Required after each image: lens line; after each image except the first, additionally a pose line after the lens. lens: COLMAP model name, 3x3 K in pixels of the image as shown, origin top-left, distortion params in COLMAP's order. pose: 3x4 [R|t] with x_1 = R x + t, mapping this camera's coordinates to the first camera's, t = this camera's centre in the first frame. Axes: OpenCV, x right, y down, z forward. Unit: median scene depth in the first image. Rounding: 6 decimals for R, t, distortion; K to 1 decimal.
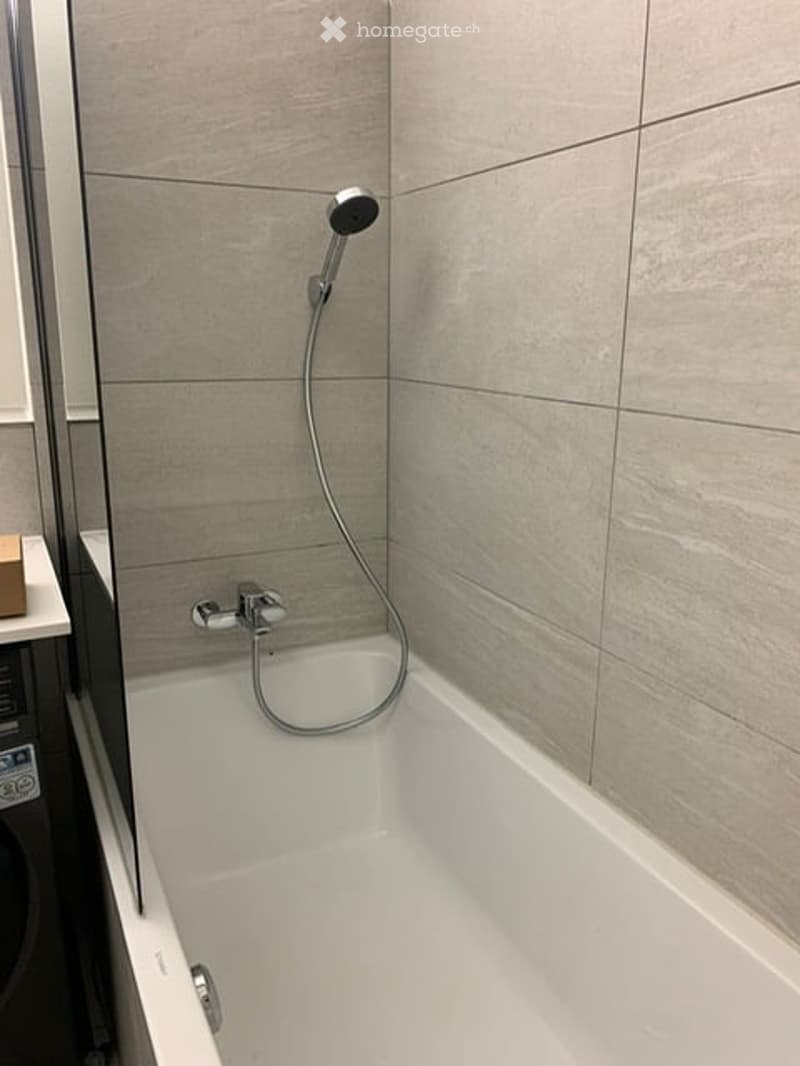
lens RADIAL K [[801.0, 0, 401.9], [0, 801.0, 526.8], [0, 0, 1]] dist [0.008711, -0.003489]
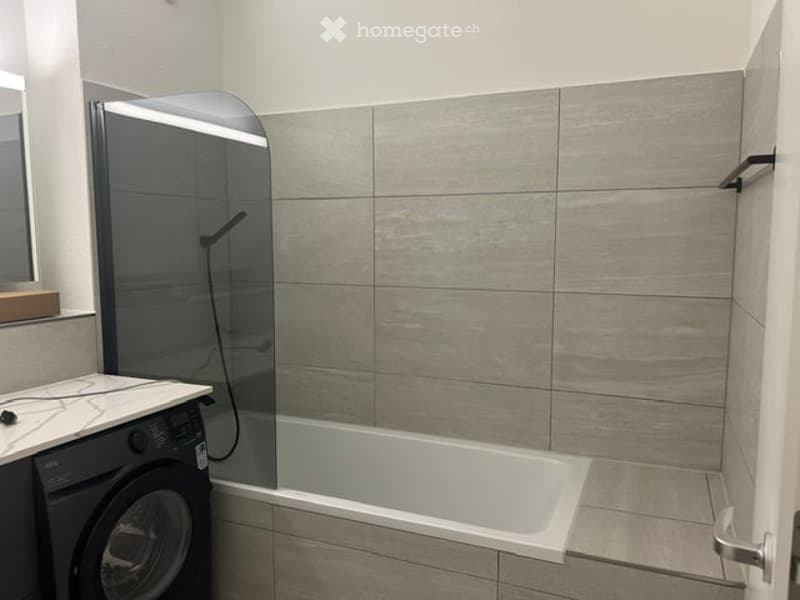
lens RADIAL K [[601.1, 0, 399.2], [0, 601.1, 302.0], [0, 0, 1]] dist [0.008711, -0.003489]
pose [[0.761927, -0.078077, 0.642939, -1.173826], [0.161779, 0.984182, -0.072203, 0.091417], [-0.627132, 0.159028, 0.762506, -0.792316]]
